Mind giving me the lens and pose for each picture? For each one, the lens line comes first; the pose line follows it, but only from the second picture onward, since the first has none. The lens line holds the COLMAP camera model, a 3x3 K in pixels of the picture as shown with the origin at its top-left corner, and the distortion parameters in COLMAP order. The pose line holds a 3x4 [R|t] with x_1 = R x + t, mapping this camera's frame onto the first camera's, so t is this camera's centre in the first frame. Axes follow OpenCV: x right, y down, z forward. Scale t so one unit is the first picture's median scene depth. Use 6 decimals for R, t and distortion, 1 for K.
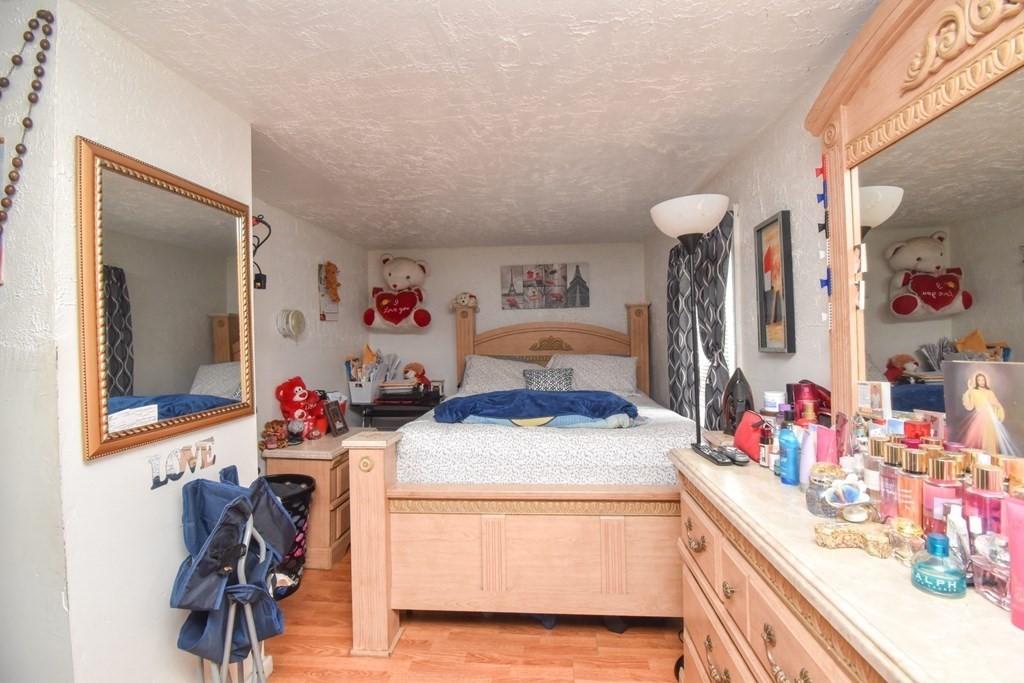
lens RADIAL K [[483.8, 0, 512.0], [0, 483.8, 341.5], [0, 0, 1]] dist [0.009556, -0.024044]
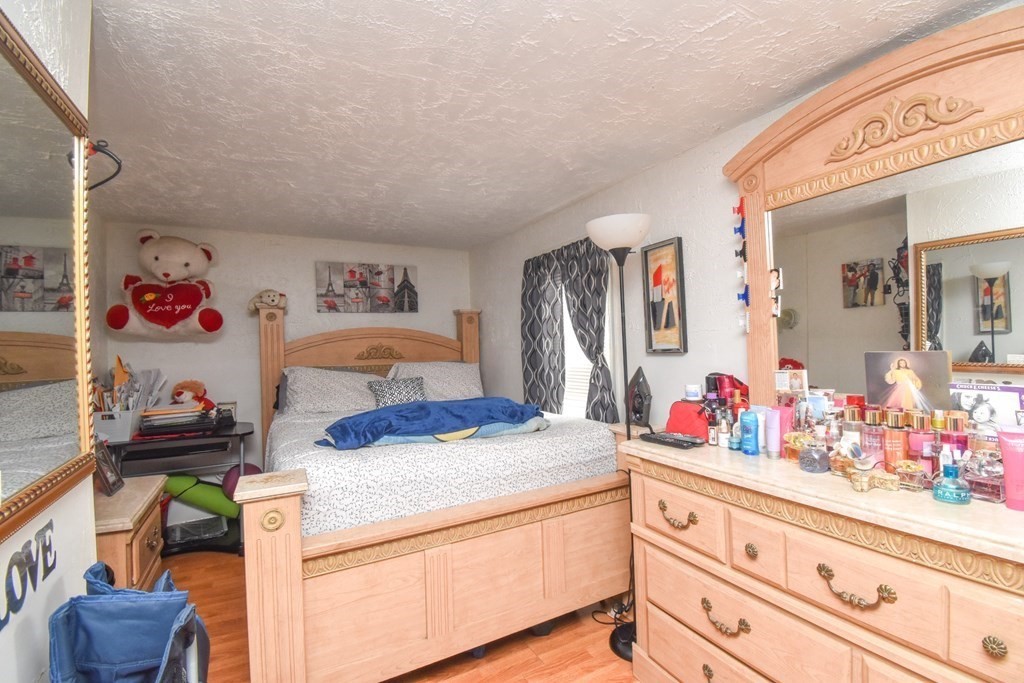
lens RADIAL K [[477.2, 0, 549.3], [0, 477.2, 341.8], [0, 0, 1]] dist [0.012800, -0.022818]
pose [[0.816963, -0.004477, 0.576672, -0.234052], [0.015611, 0.999775, -0.014355, 0.004774], [-0.576478, 0.020730, 0.816849, 0.116612]]
